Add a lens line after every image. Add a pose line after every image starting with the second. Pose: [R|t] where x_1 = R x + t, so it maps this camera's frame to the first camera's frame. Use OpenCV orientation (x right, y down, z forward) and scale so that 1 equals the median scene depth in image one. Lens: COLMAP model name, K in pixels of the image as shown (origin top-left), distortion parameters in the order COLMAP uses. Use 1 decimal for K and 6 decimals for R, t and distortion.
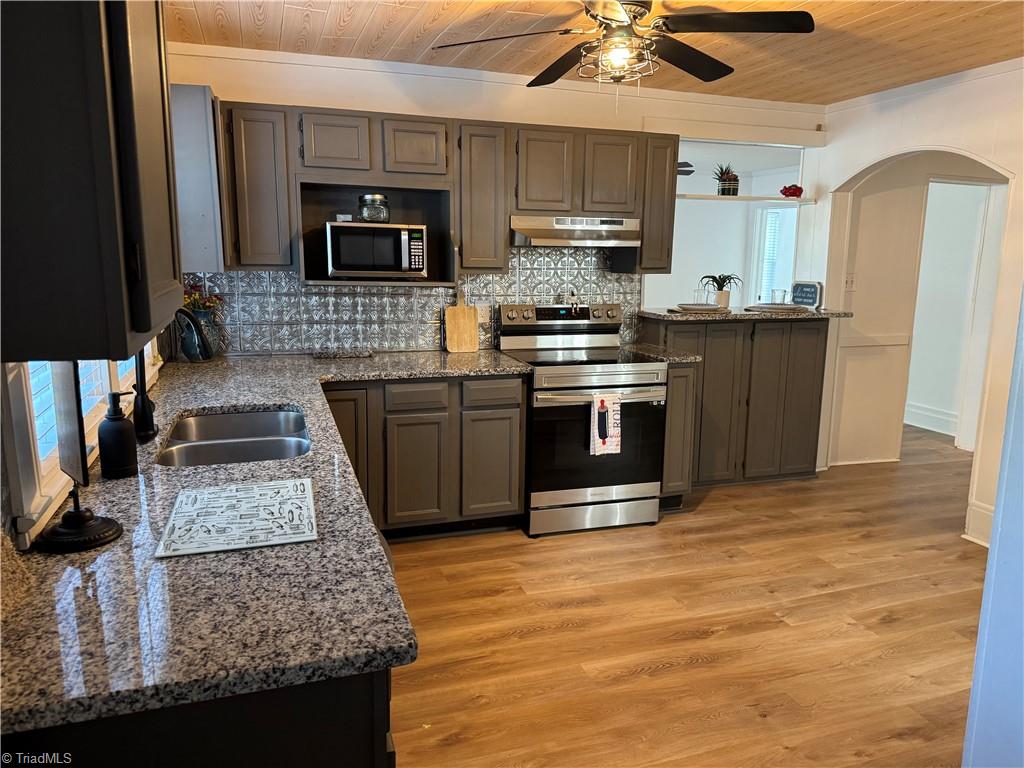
lens RADIAL K [[710.8, 0, 509.4], [0, 710.8, 385.2], [0, 0, 1]] dist [0.062156, -0.073622]
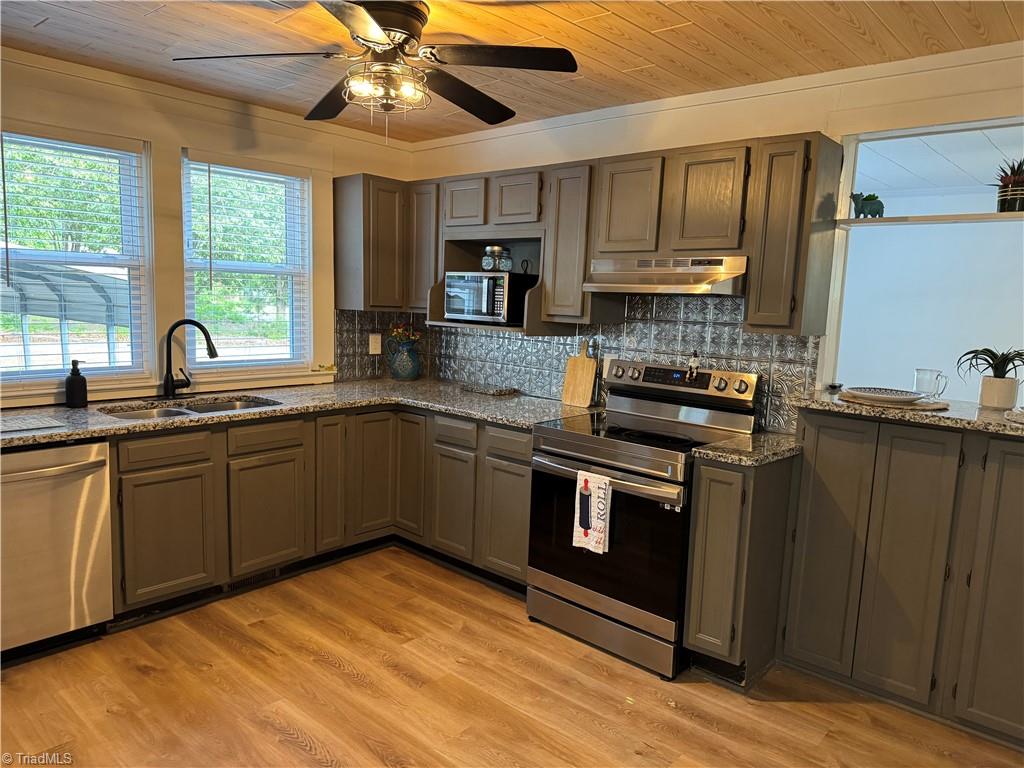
lens RADIAL K [[710.8, 0, 515.9], [0, 710.8, 388.7], [0, 0, 1]] dist [0.062156, -0.073622]
pose [[0.502994, 0.114011, -0.856737, 0.784077], [-0.192057, 0.981222, 0.017820, -0.080580], [0.842681, 0.155579, 0.515446, 0.512846]]
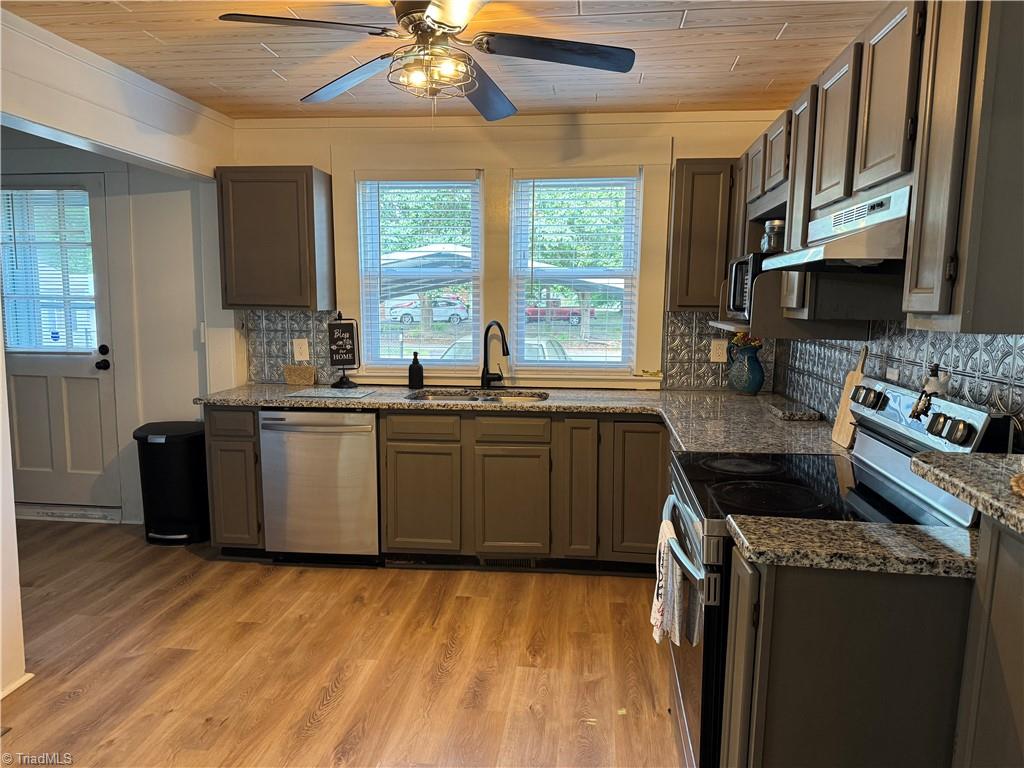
lens RADIAL K [[710.8, 0, 522.1], [0, 710.8, 391.2], [0, 0, 1]] dist [0.062156, -0.073622]
pose [[-0.409887, 0.099121, -0.906735, 0.701966], [-0.185891, 0.964138, 0.189428, -0.181663], [0.892994, 0.246197, -0.376761, 1.110405]]
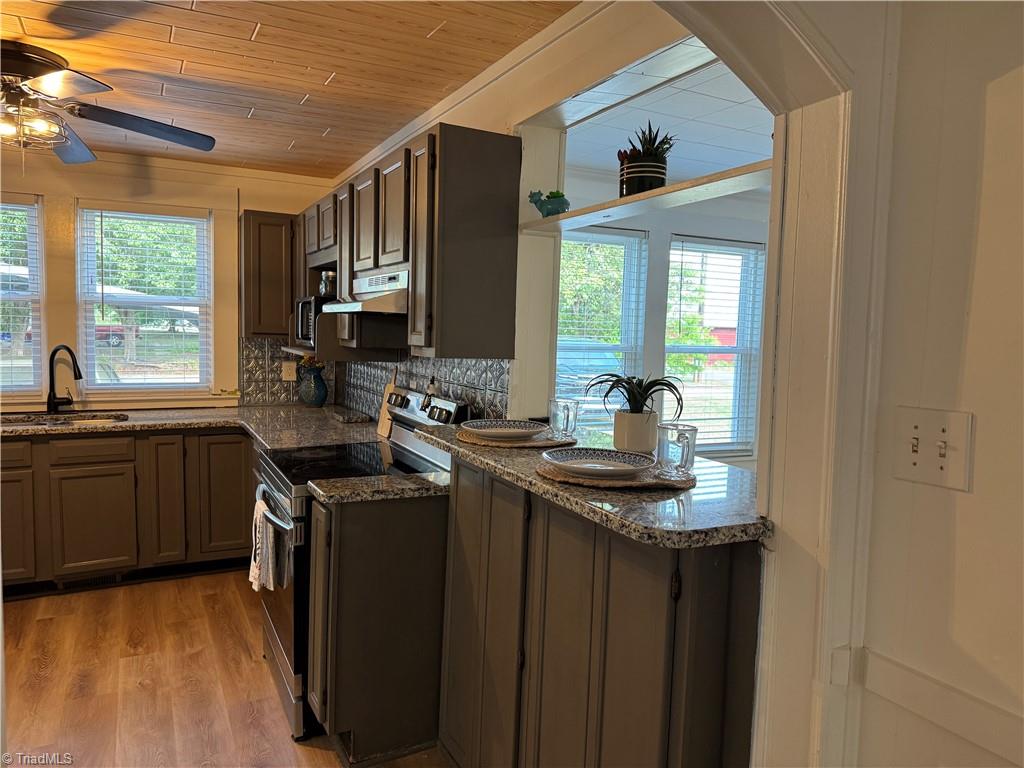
lens RADIAL K [[710.8, 0, 516.5], [0, 710.8, 387.4], [0, 0, 1]] dist [0.062156, -0.073622]
pose [[0.165040, 0.071587, -0.983685, 0.937604], [-0.210050, 0.977033, 0.035861, -0.195302], [0.963660, 0.200705, 0.176286, 1.128176]]
